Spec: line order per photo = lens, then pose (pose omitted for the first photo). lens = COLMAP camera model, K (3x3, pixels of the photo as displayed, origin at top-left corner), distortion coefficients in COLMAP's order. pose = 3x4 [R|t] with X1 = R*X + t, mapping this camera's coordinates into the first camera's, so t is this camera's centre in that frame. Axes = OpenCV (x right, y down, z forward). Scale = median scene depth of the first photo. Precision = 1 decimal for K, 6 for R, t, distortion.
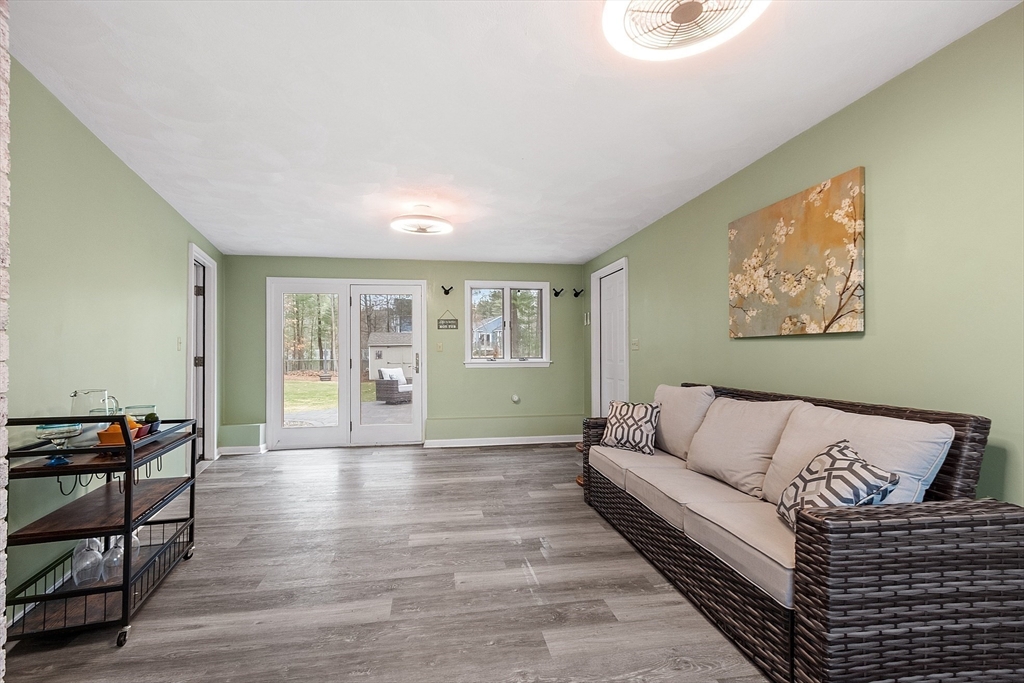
lens RADIAL K [[456.5, 0, 512.0], [0, 456.5, 341.5], [0, 0, 1]] dist [-0.000129, -0.000031]
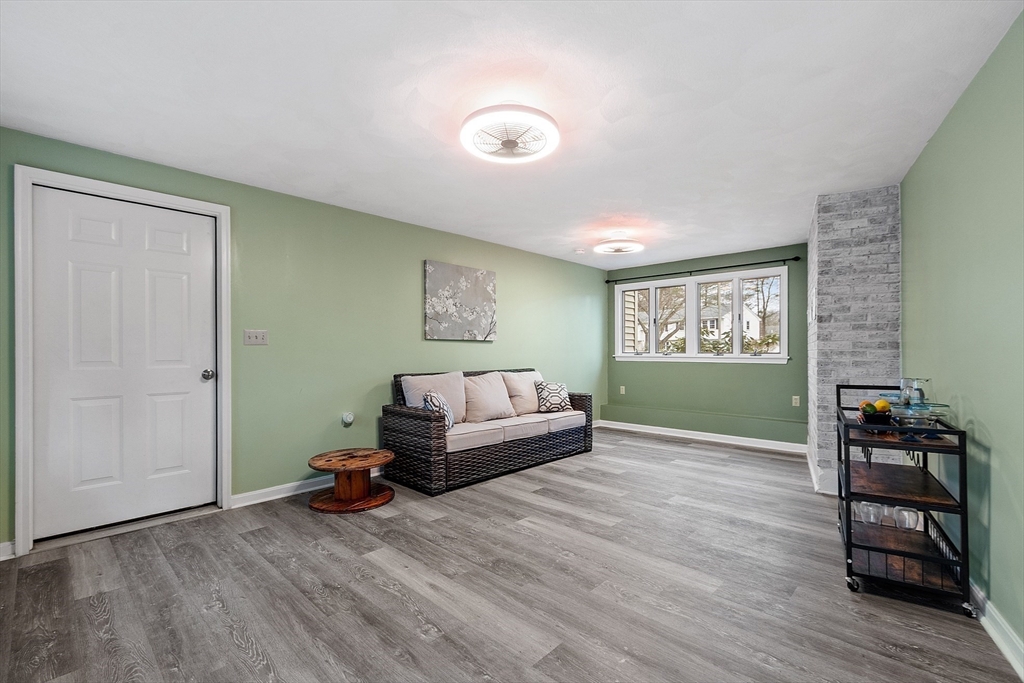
lens RADIAL K [[456.5, 0, 512.0], [0, 456.5, 341.5], [0, 0, 1]] dist [-0.000129, -0.000031]
pose [[-0.609662, 0.029718, 0.792105, -1.010420], [-0.010200, 0.998920, -0.045327, 0.076095], [-0.792596, -0.035714, -0.608700, 2.025607]]
